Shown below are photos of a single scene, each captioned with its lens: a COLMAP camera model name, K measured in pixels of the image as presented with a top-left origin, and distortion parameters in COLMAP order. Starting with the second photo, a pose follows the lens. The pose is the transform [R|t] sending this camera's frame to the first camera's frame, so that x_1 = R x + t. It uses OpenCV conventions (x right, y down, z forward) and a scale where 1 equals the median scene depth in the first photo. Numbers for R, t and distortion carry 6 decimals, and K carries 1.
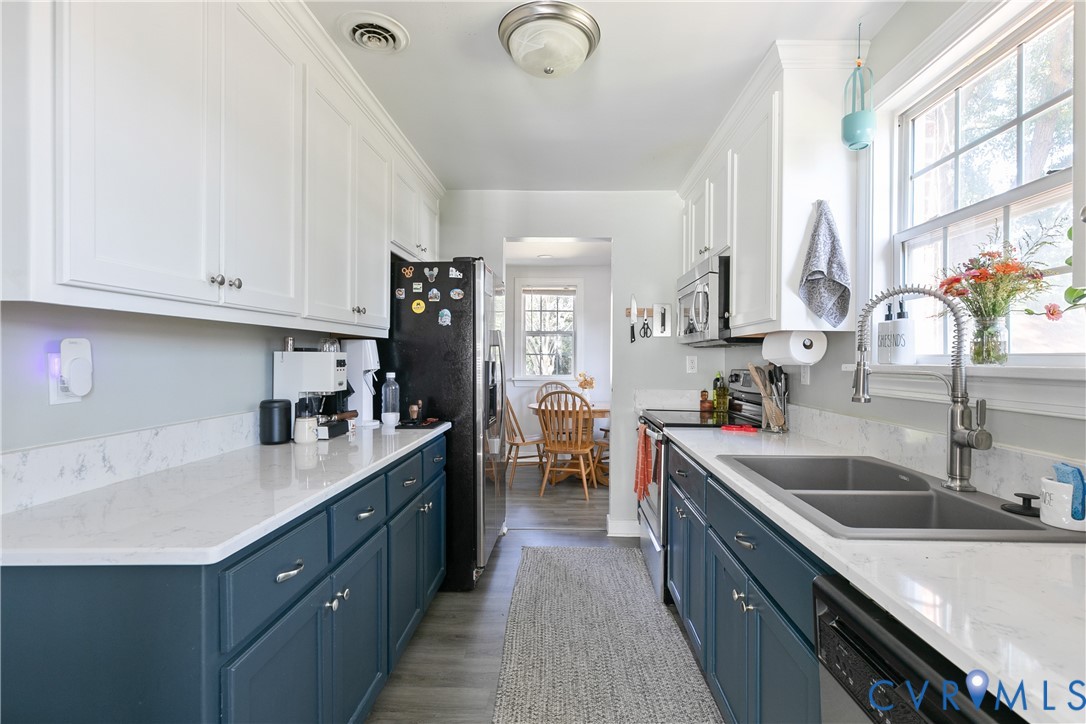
lens RADIAL K [[520.9, 0, 554.6], [0, 520.9, 360.3], [0, 0, 1]] dist [0.006762, -0.002971]
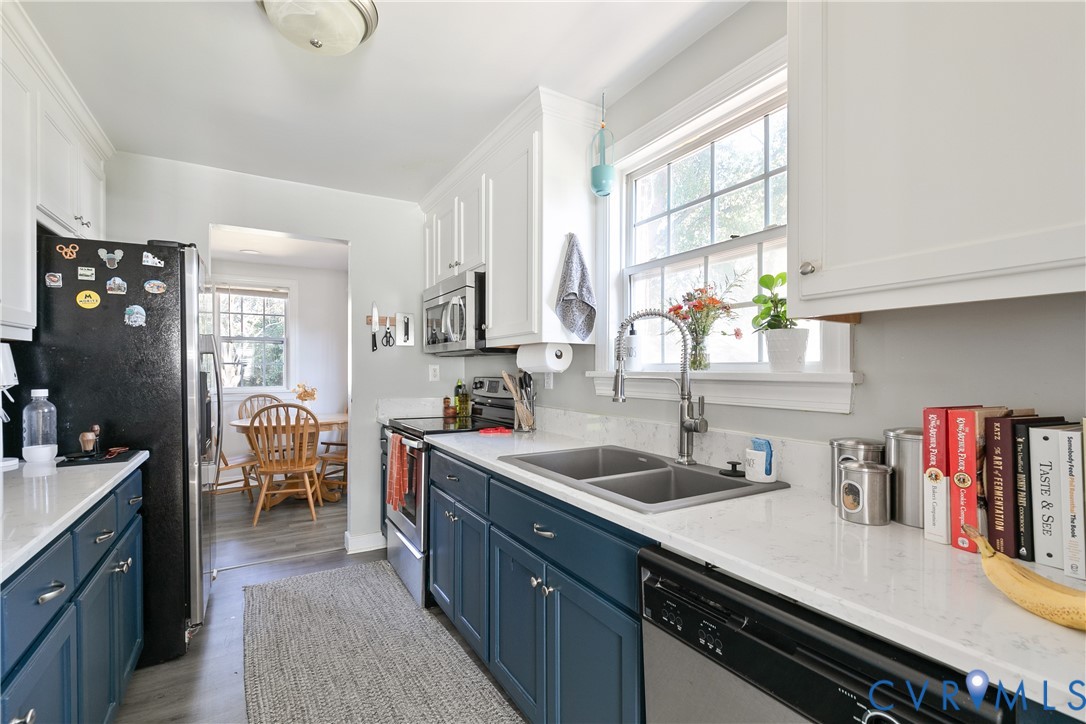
lens RADIAL K [[495.9, 0, 546.8], [0, 495.9, 371.9], [0, 0, 1]] dist [0.011733, -0.003698]
pose [[0.846078, -0.010916, 0.532947, -0.121756], [0.007521, 0.999935, 0.008540, -0.001570], [-0.533006, -0.003217, 0.846105, 0.064640]]
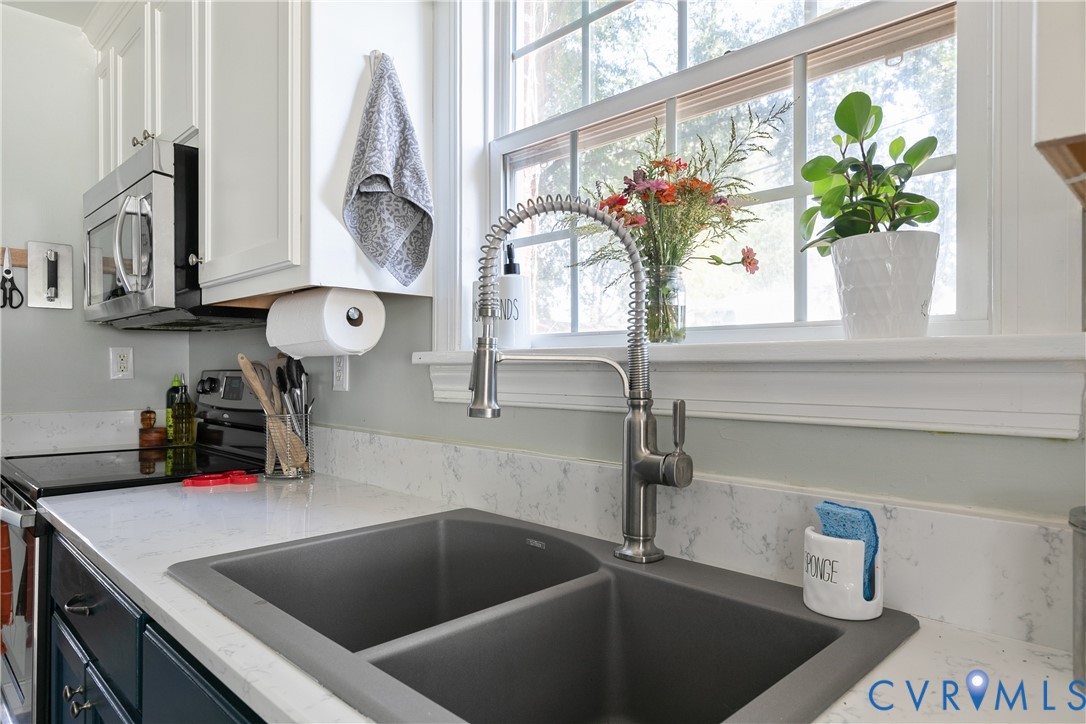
lens RADIAL K [[638.1, 0, 573.1], [0, 638.1, 367.4], [0, 0, 1]] dist [0.001507, 0.001156]
pose [[0.654991, -0.006846, 0.755606, 0.113908], [0.005778, 0.999975, 0.004051, 0.019483], [-0.755615, 0.001712, 0.655014, 0.348407]]
